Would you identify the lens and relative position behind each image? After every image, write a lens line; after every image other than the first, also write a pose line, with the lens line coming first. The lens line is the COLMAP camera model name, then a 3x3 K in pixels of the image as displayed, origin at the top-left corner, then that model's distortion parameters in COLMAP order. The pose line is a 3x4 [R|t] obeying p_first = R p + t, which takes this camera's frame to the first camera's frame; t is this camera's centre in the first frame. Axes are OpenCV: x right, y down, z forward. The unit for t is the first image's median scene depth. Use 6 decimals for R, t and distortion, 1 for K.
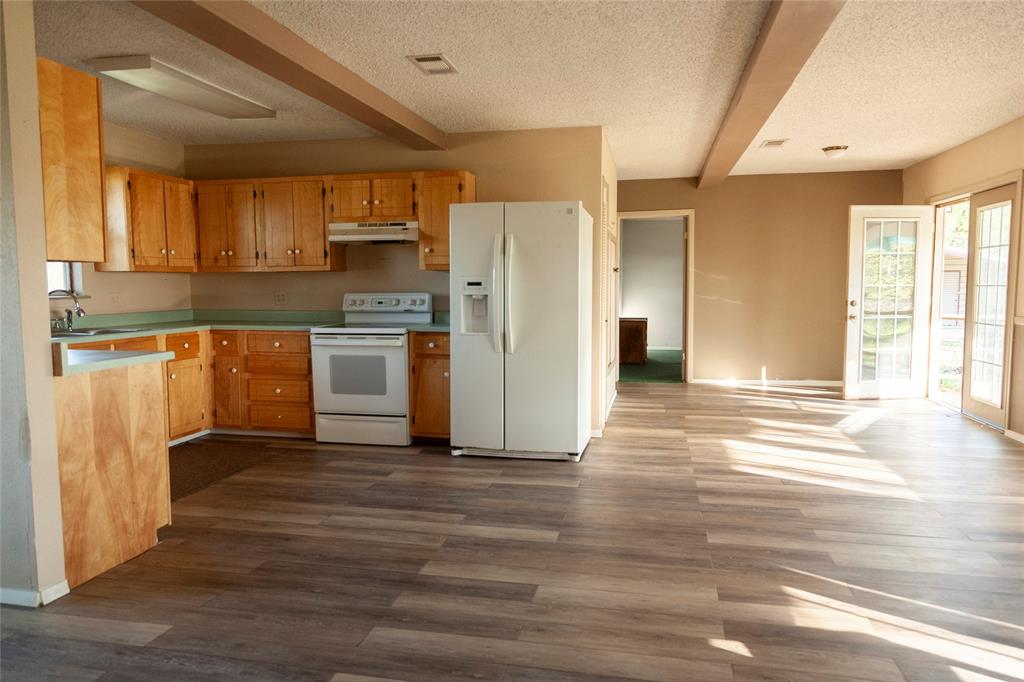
lens RADIAL K [[703.0, 0, 501.5], [0, 703.0, 343.9], [0, 0, 1]] dist [0.006451, -0.002798]
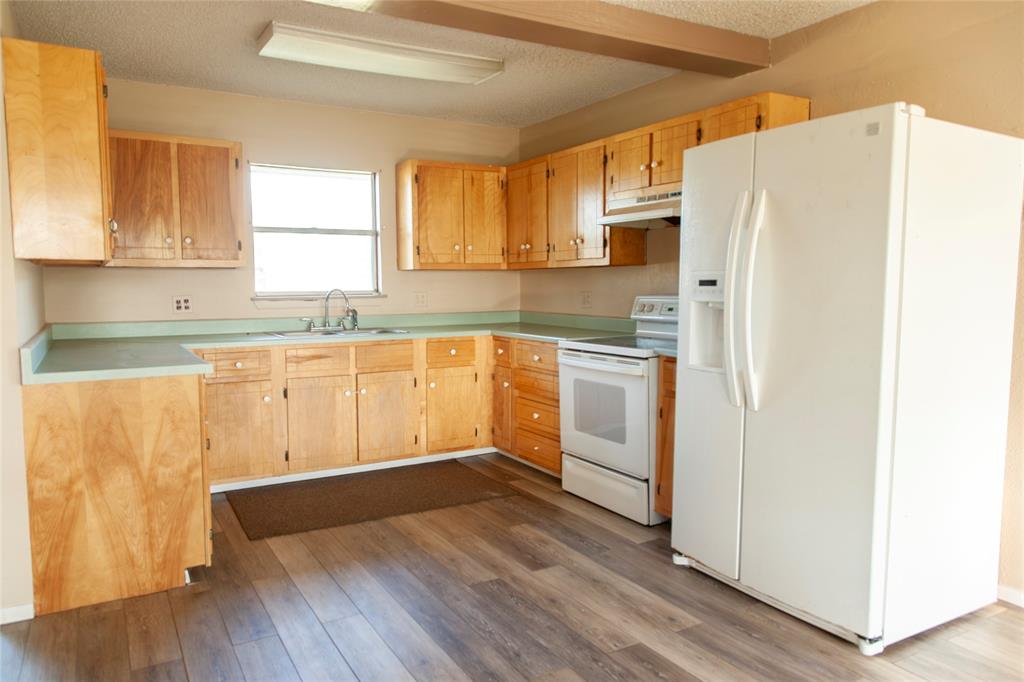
lens RADIAL K [[703.0, 0, 507.1], [0, 703.0, 343.0], [0, 0, 1]] dist [0.006451, -0.002798]
pose [[0.678569, 0.062561, -0.731867, 0.253206], [-0.060521, 0.997740, 0.029174, -0.039398], [0.732039, 0.024497, 0.680822, 0.445280]]
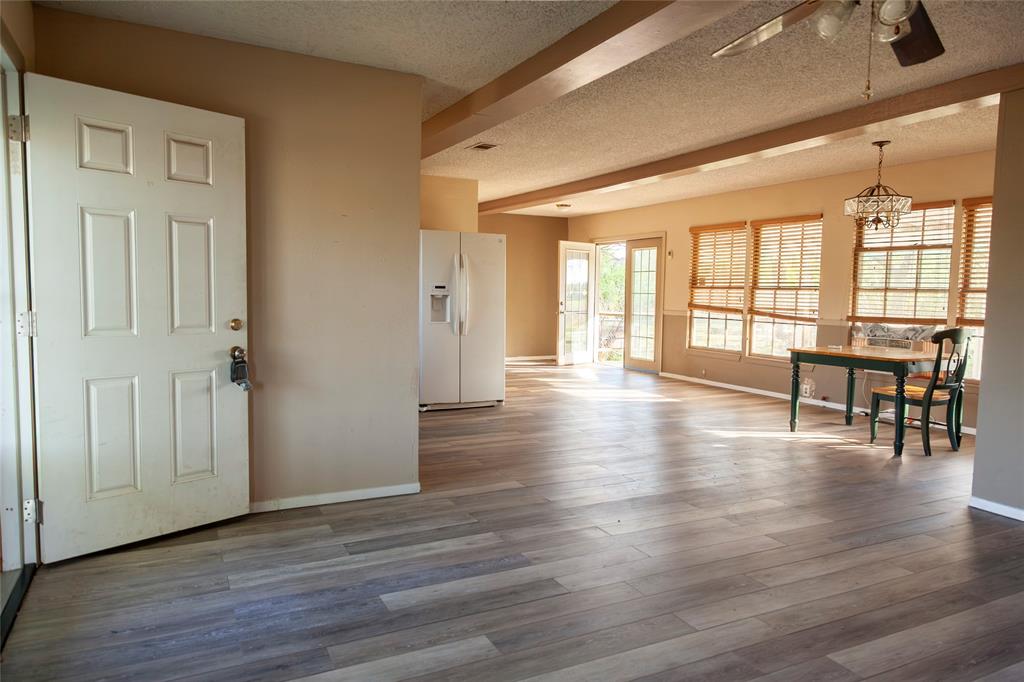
lens RADIAL K [[703.0, 0, 512.0], [0, 703.0, 343.3], [0, 0, 1]] dist [0.006451, -0.002798]
pose [[0.770557, -0.031924, 0.636571, -0.765433], [0.036082, 0.999328, 0.006440, 0.022004], [-0.636349, 0.018007, 0.771192, -0.171585]]
